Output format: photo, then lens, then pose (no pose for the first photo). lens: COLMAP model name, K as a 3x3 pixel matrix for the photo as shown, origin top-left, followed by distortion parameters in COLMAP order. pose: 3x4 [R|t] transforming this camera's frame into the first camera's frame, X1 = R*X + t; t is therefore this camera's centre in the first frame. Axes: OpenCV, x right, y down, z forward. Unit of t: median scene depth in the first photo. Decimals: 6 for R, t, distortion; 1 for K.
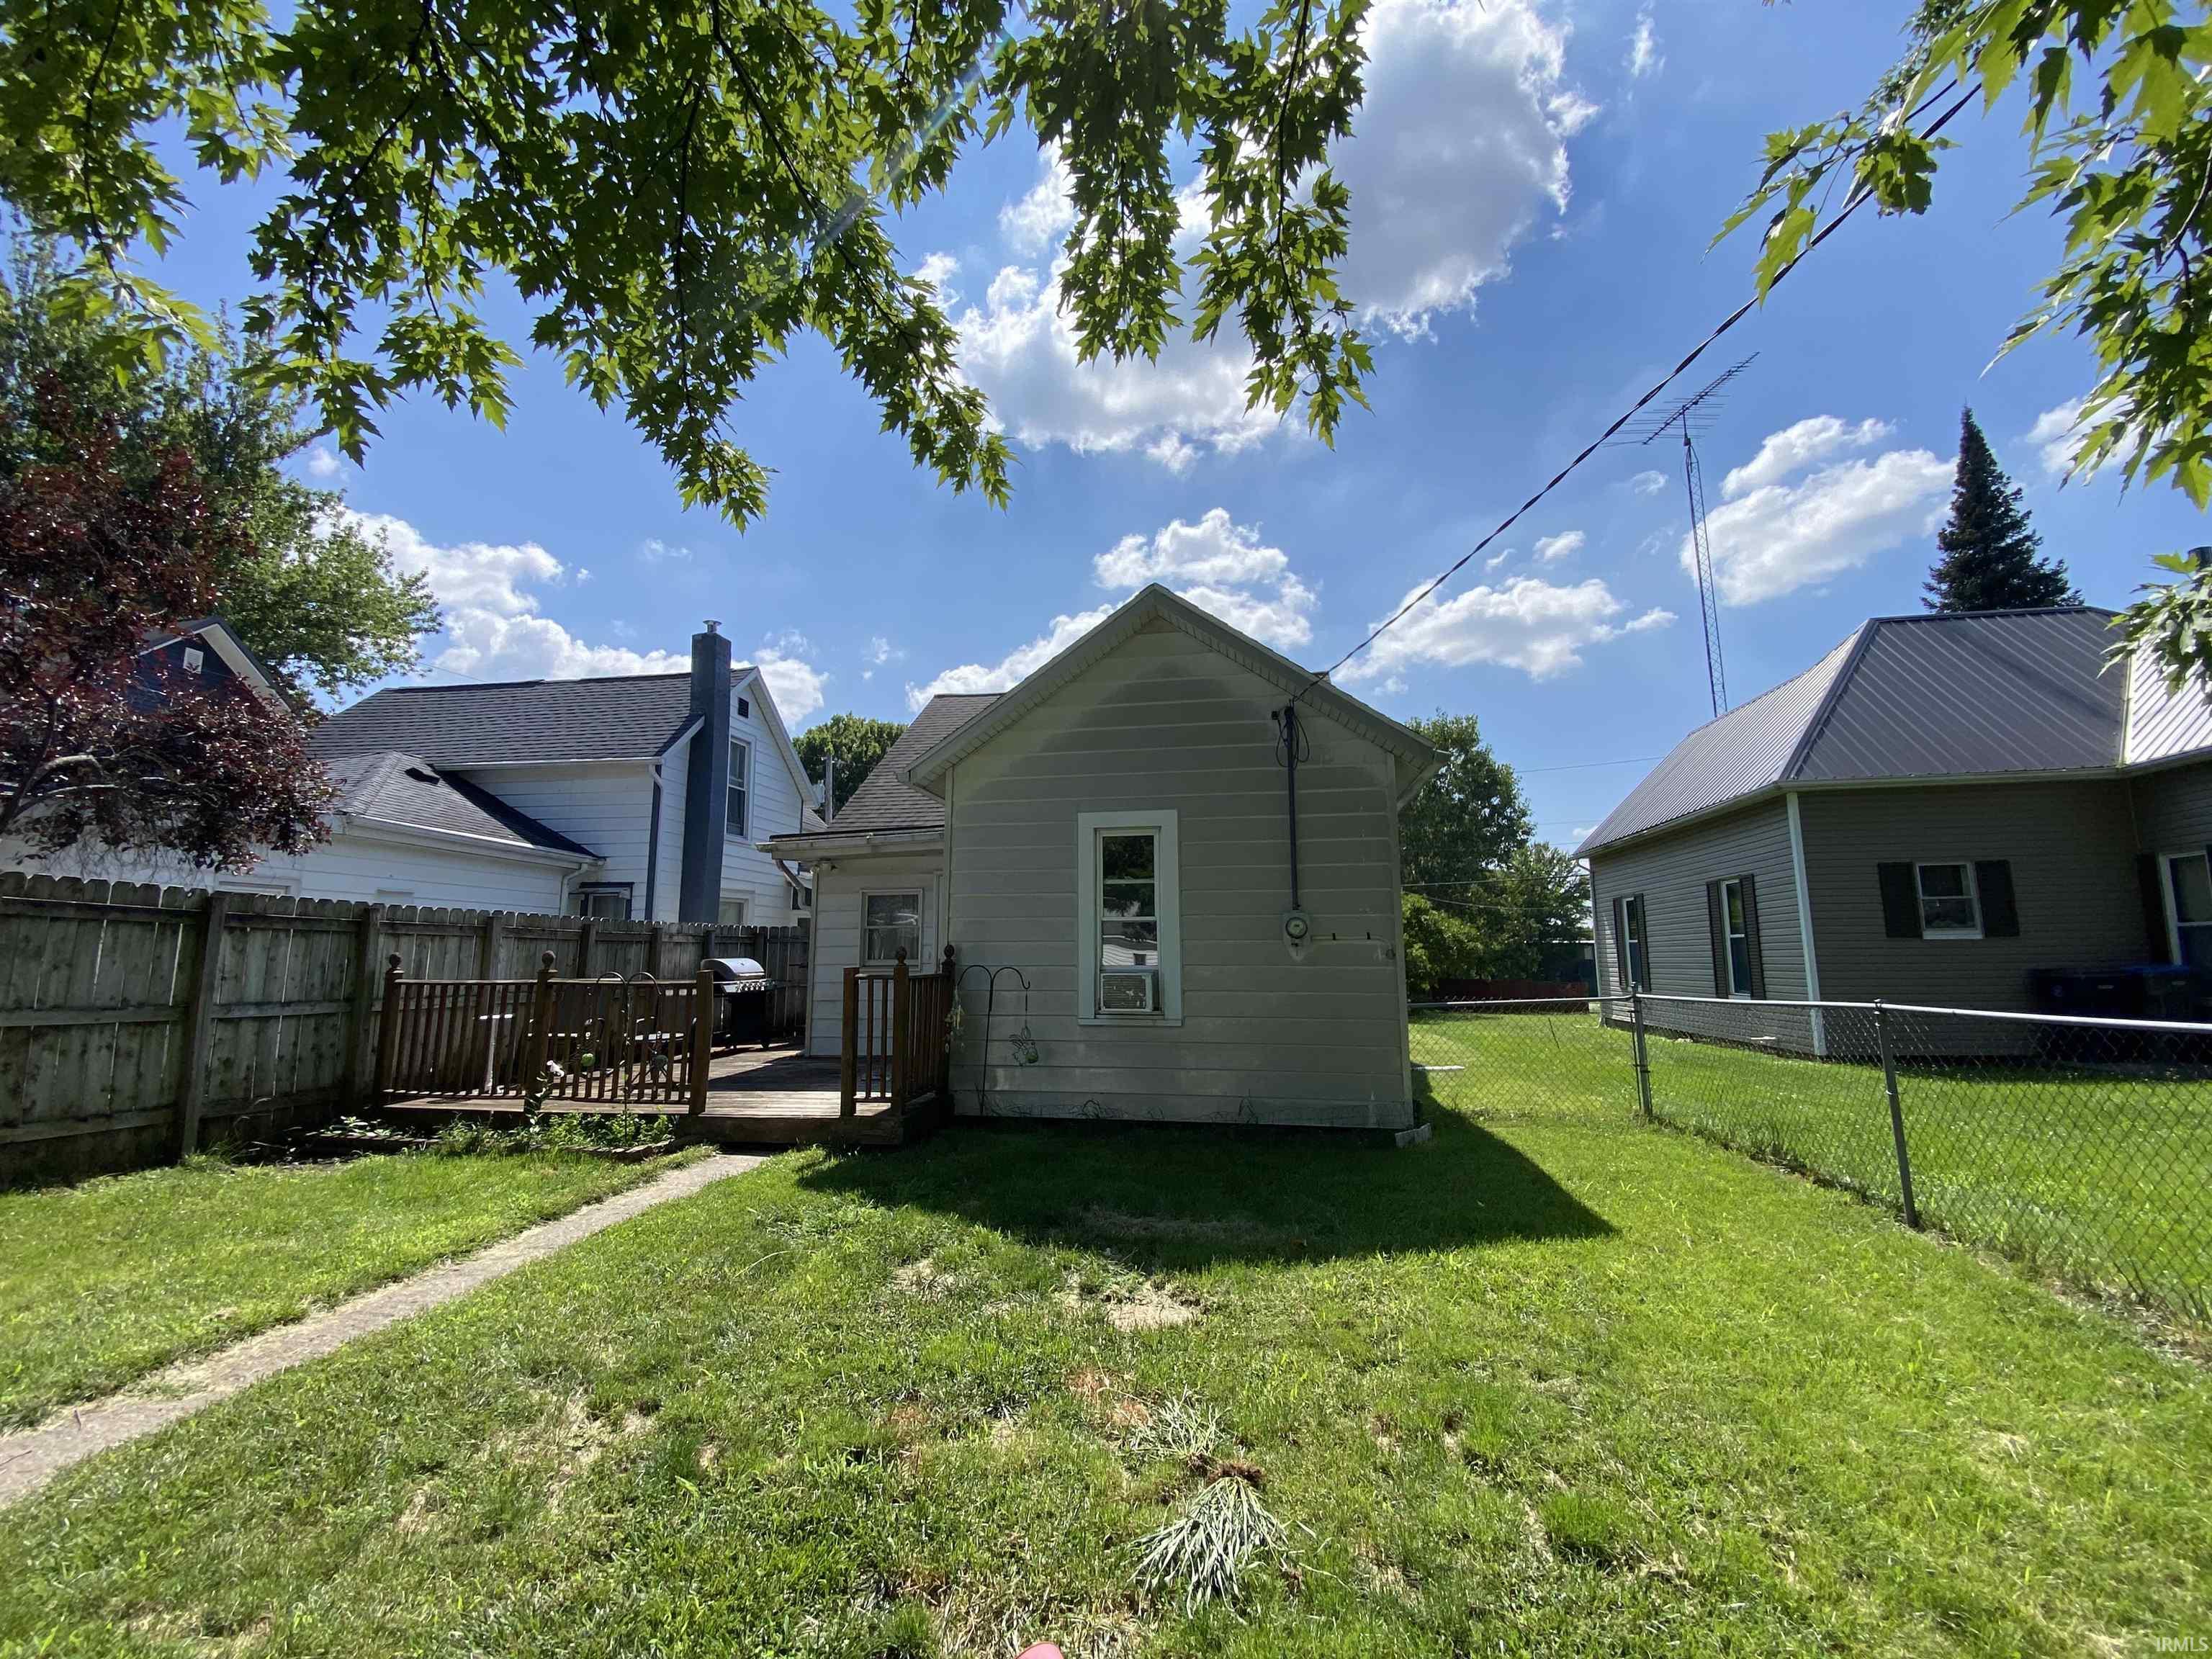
lens RADIAL K [[903.9, 0, 1098.1], [0, 903.9, 827.5], [0, 0, 1]] dist [0.034169, -0.026329]
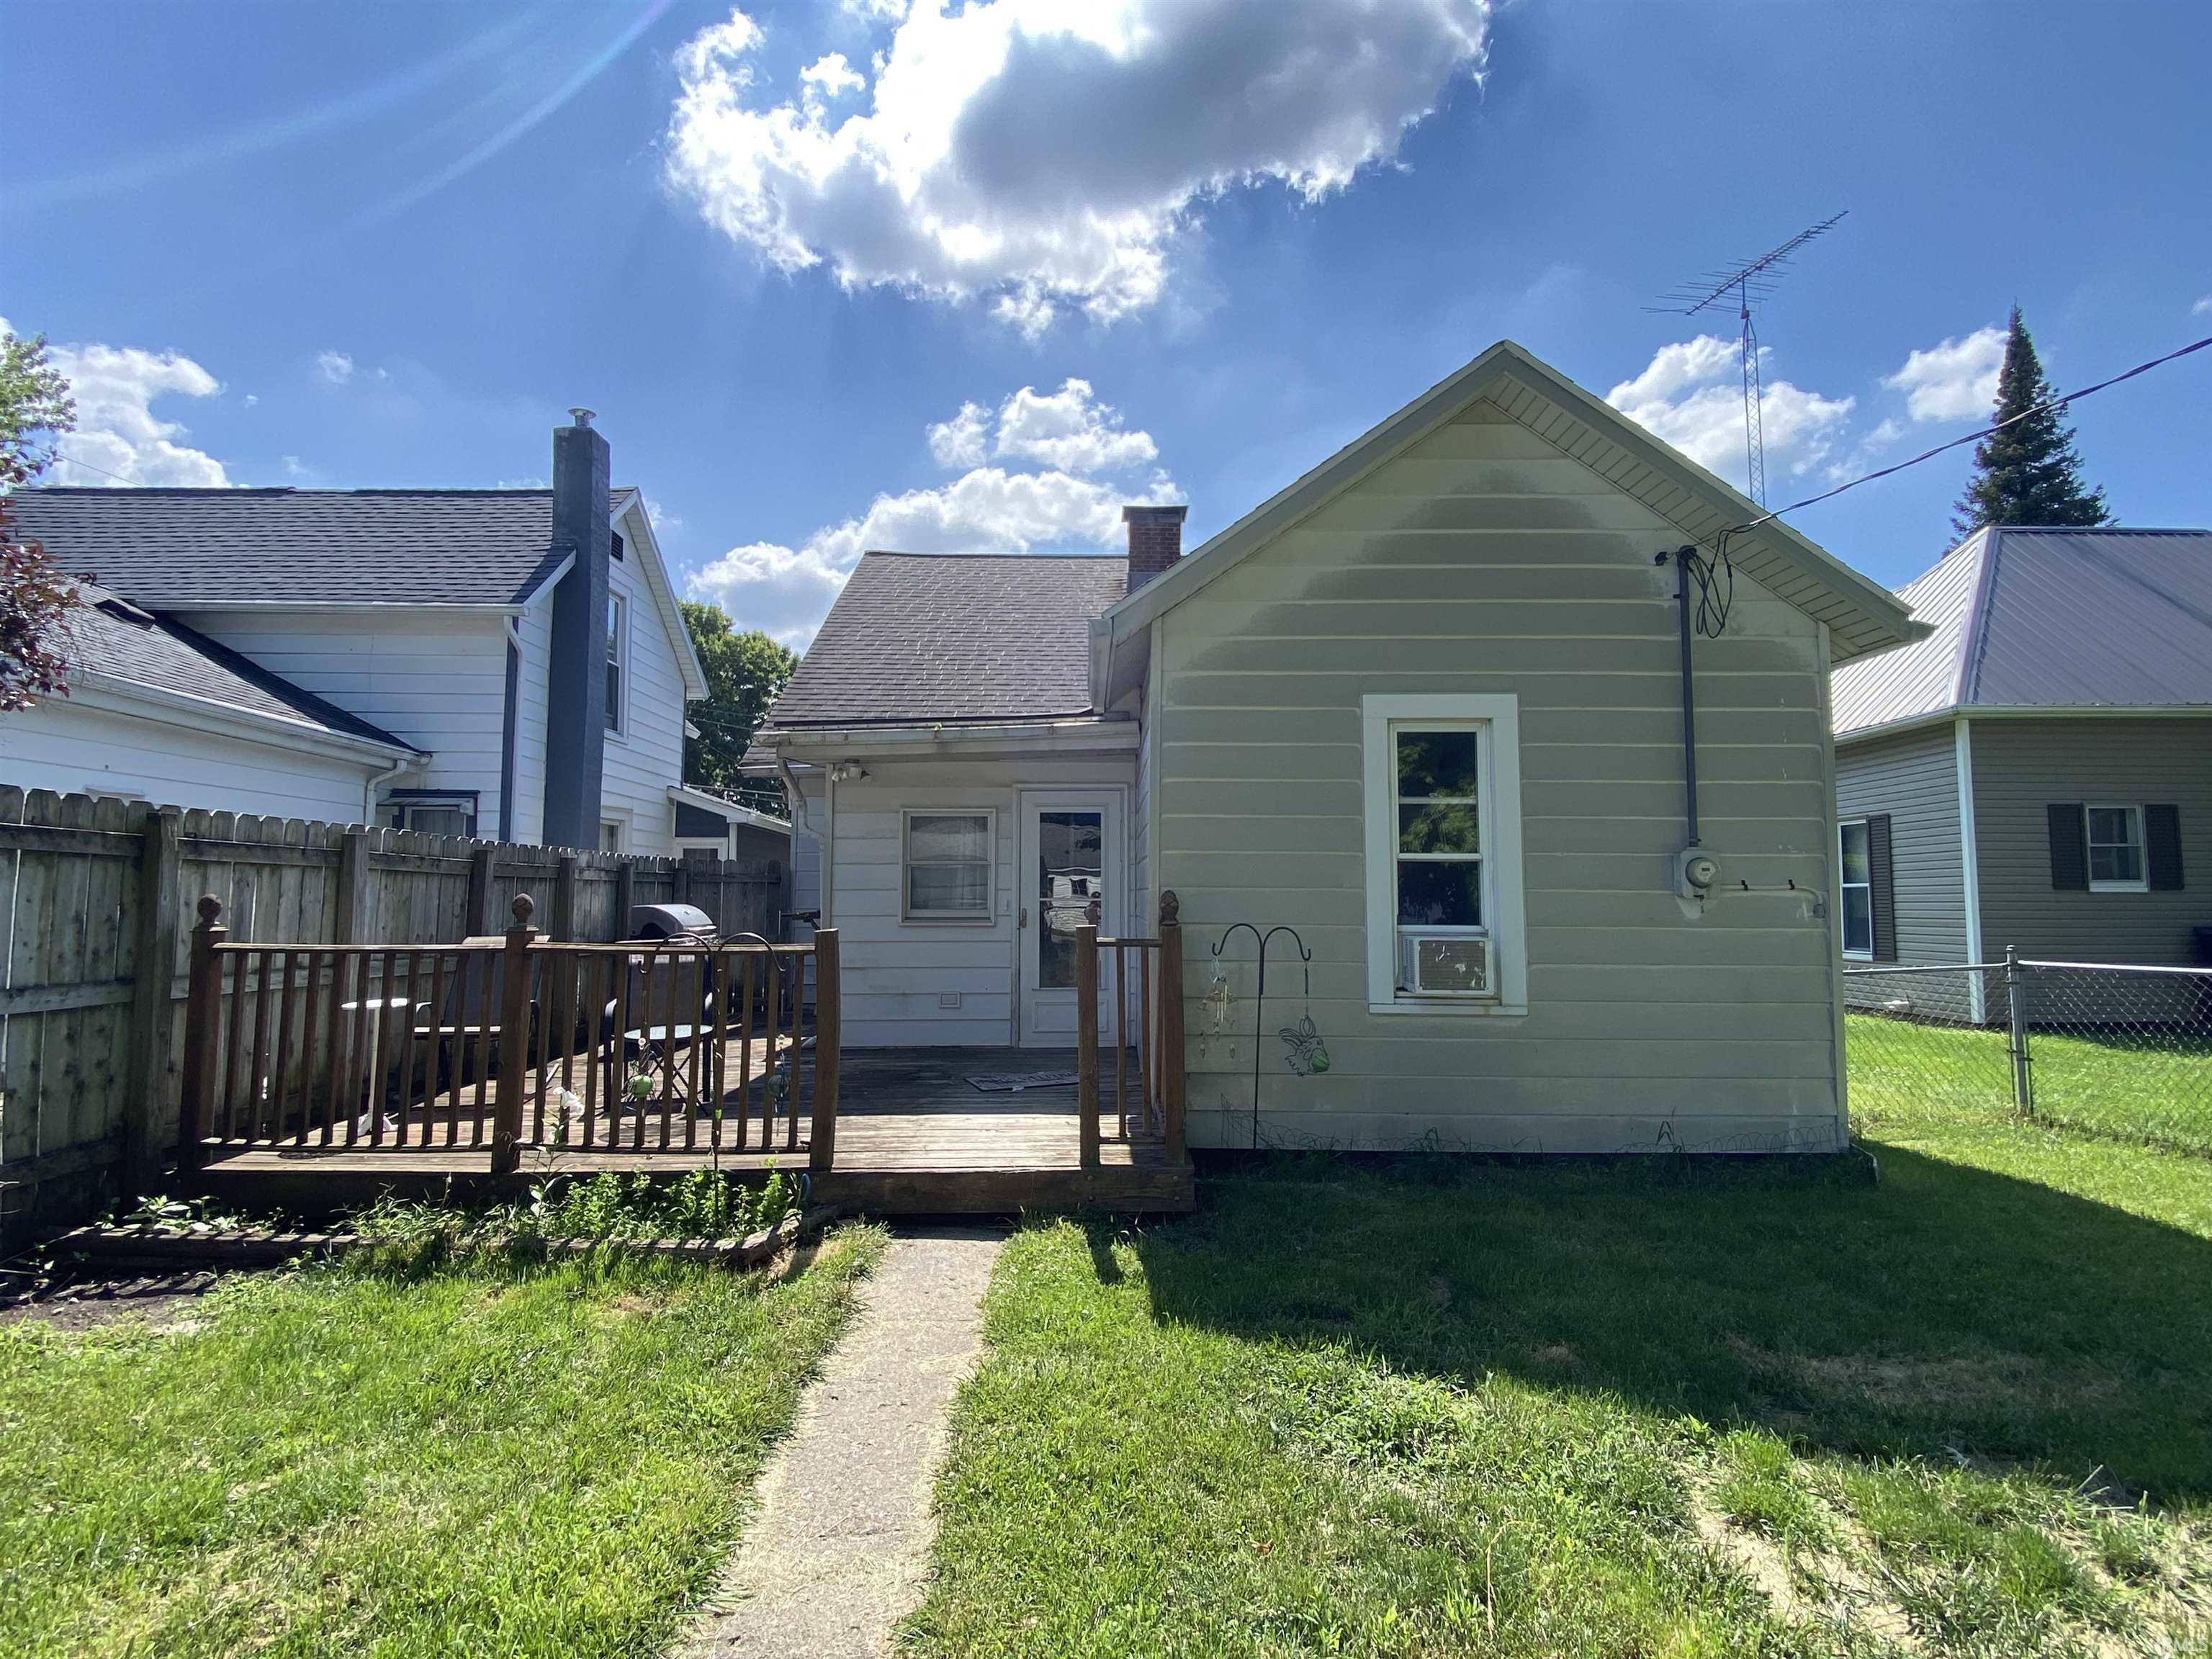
lens RADIAL K [[1041.8, 0, 1099.7], [0, 1041.8, 822.3], [0, 0, 1]] dist [0.027347, -0.022097]
pose [[0.985061, 0.020454, 0.170984, -0.210360], [-0.031890, 0.997414, 0.064409, 0.021063], [-0.169225, -0.068900, 0.983166, 0.172628]]
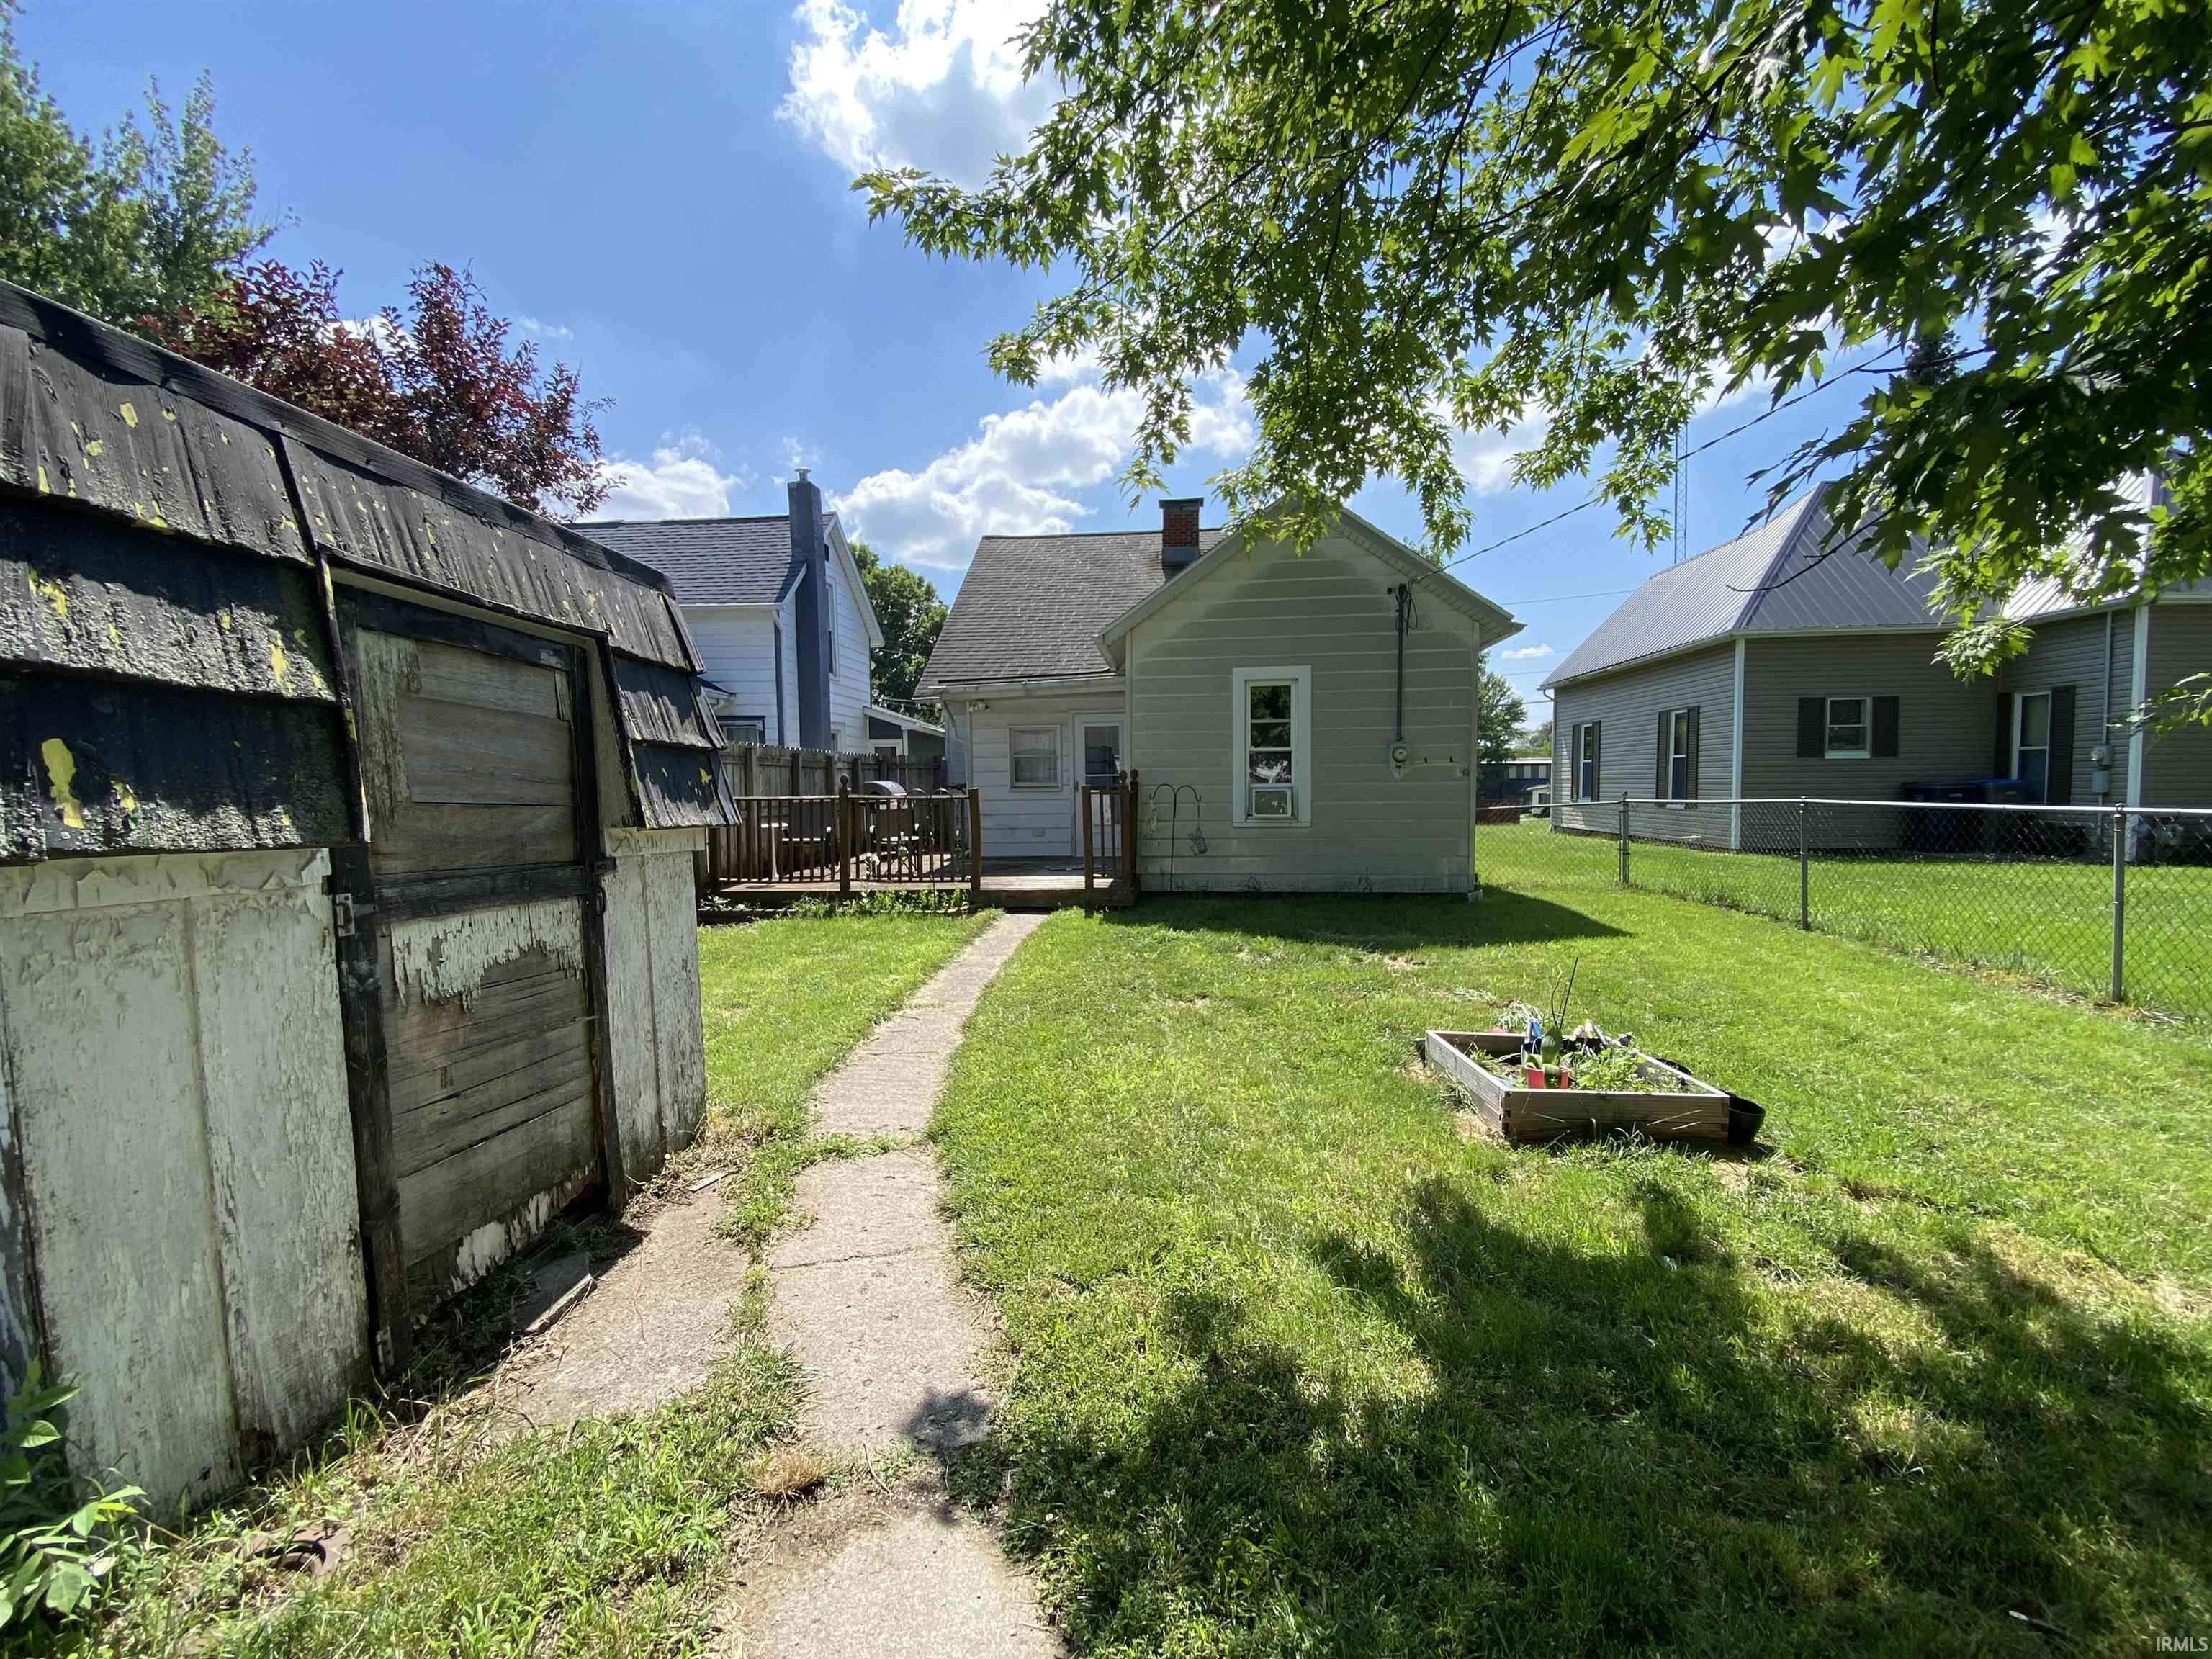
lens RADIAL K [[903.9, 0, 1098.1], [0, 903.9, 827.5], [0, 0, 1]] dist [0.034169, -0.026329]
pose [[0.997641, -0.010795, 0.067793, -0.190198], [-0.002470, 0.981274, 0.192600, -0.025380], [-0.068603, -0.192313, 0.978933, -0.191913]]
